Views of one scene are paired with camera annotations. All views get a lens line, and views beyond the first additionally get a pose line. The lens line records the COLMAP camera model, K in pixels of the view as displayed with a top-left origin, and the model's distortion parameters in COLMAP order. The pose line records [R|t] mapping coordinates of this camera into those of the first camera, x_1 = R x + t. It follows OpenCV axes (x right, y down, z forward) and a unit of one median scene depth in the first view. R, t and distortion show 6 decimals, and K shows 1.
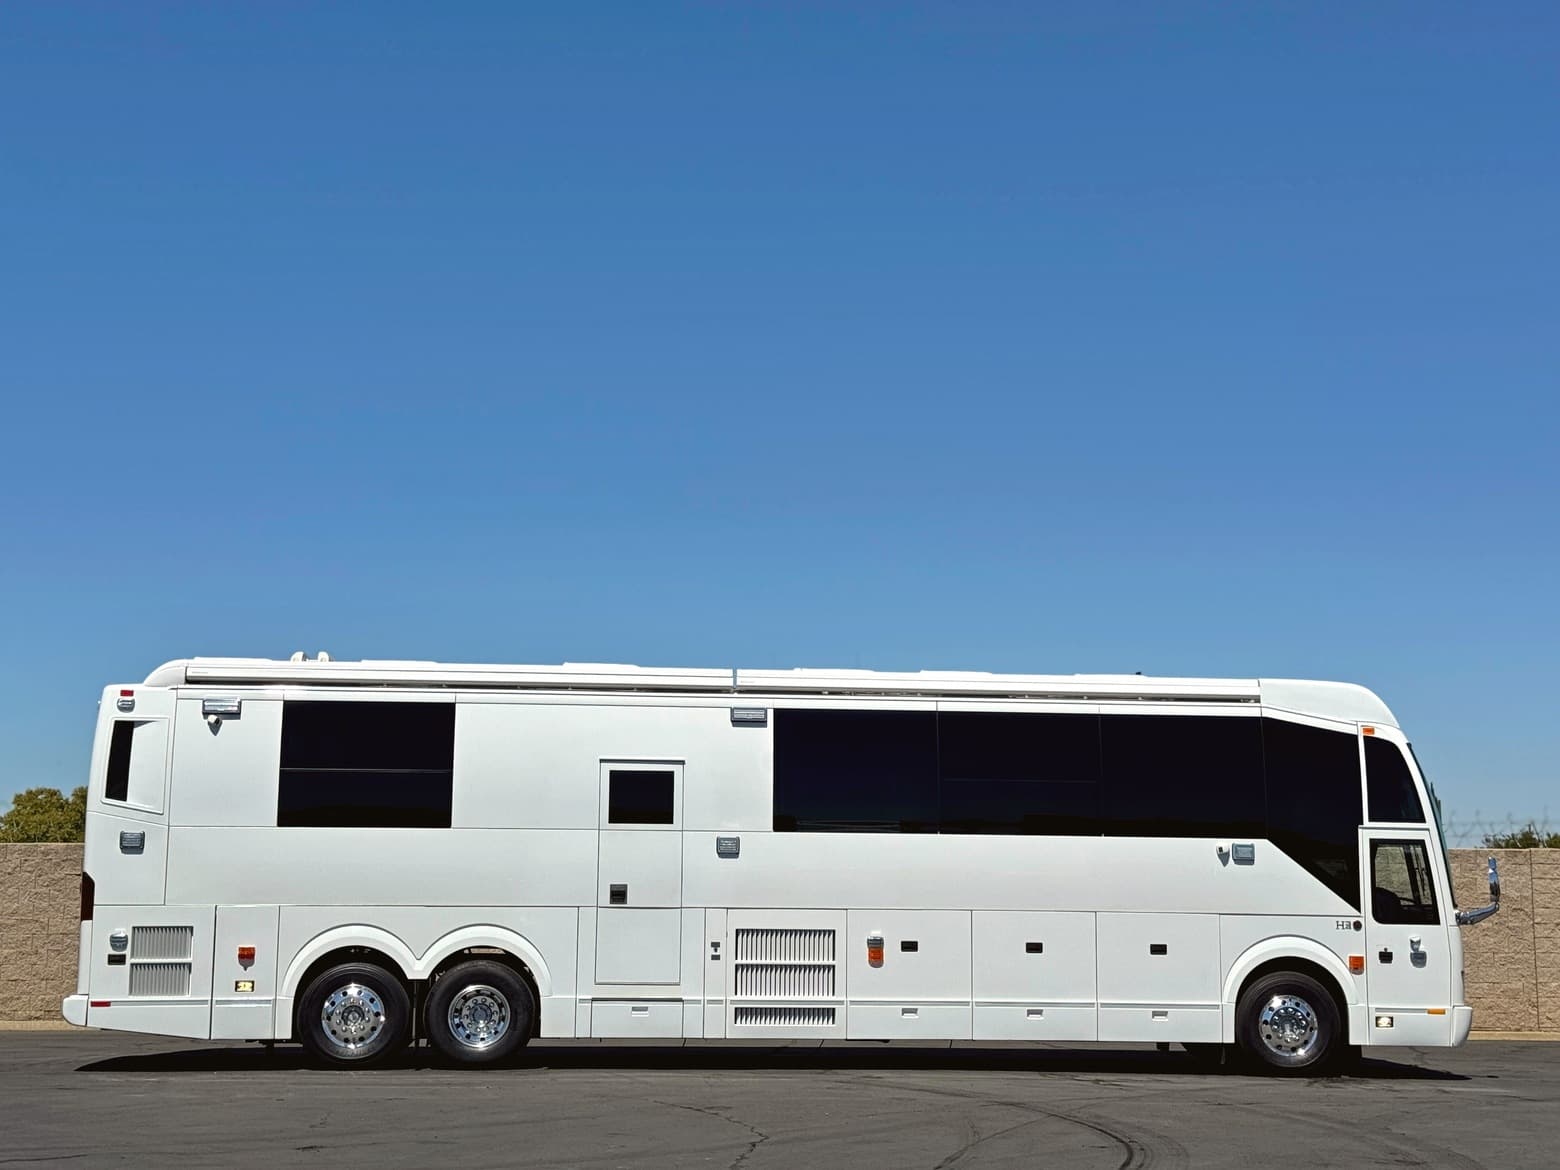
lens RADIAL K [[2250.2, 0, 772.9], [0, 2250.2, 595.0], [0, 0, 1]] dist [0.130043, 0.000000]
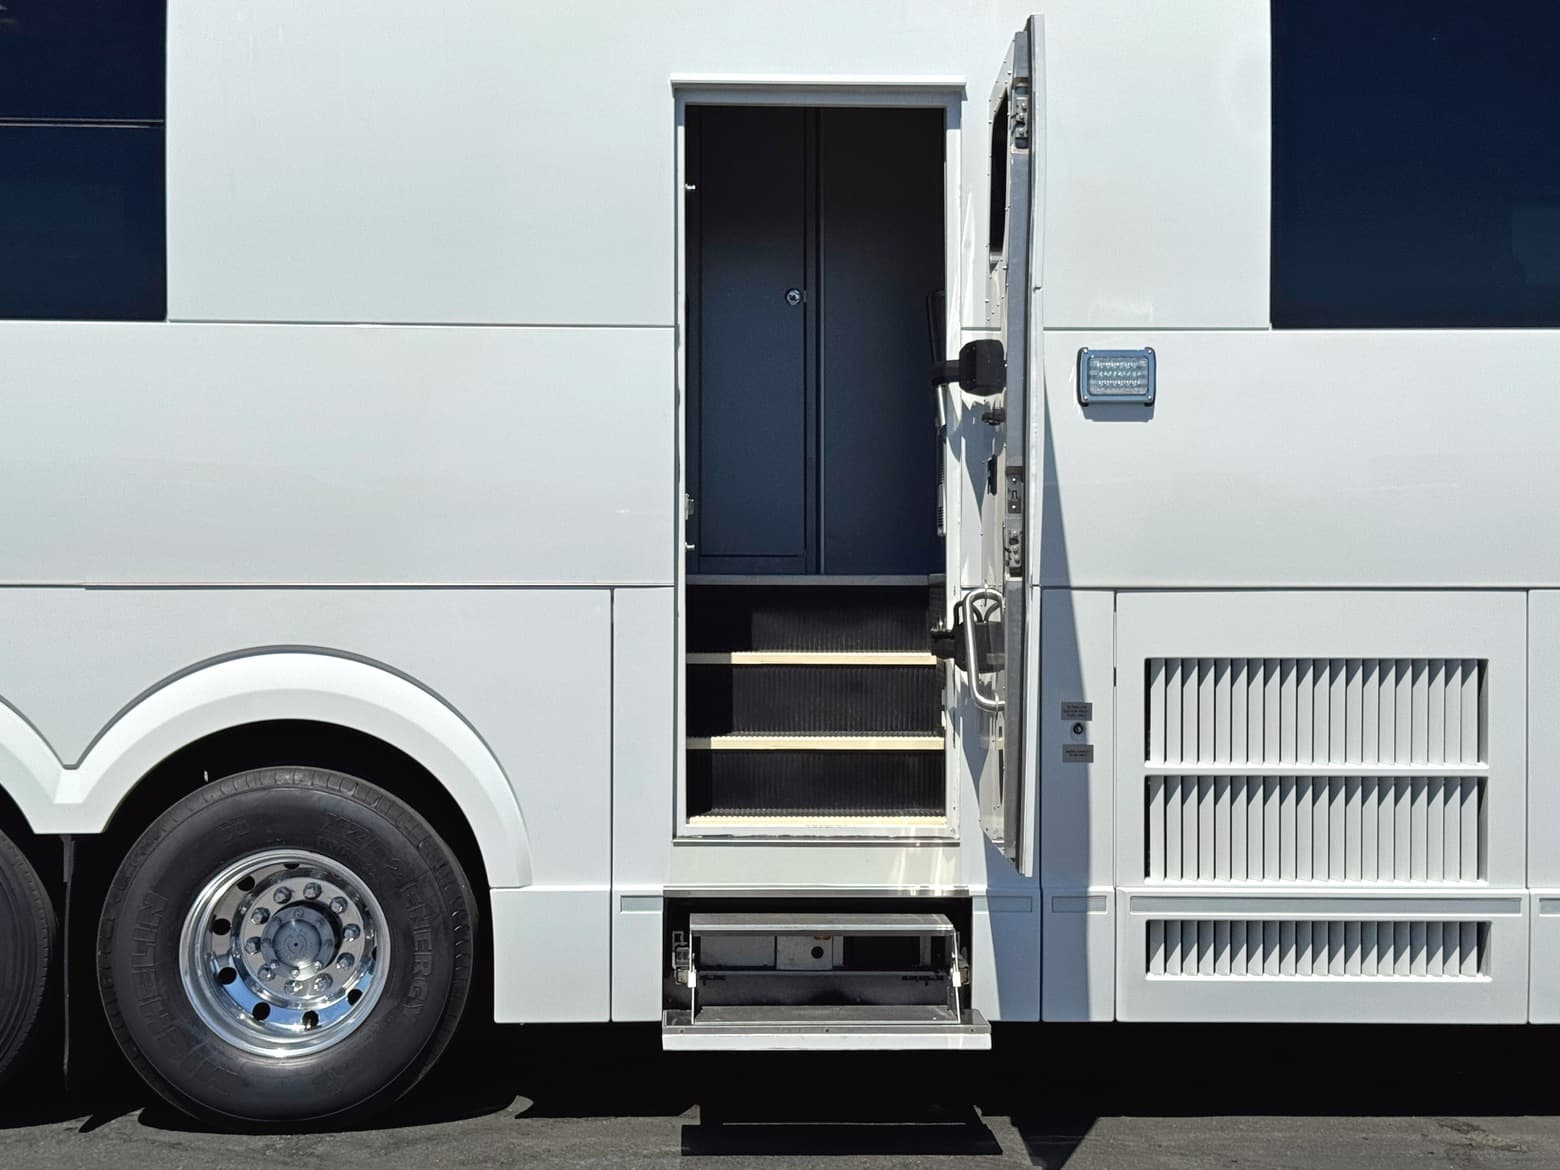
lens RADIAL K [[2250.2, 0, 773.3], [0, 2250.2, 579.3], [0, 0, 1]] dist [0.130043, 0.000000]
pose [[0.998262, -0.008589, -0.058296, -0.047638], [0.016872, 0.989560, 0.143128, 0.094854], [0.056458, -0.143863, 0.987986, 0.708265]]
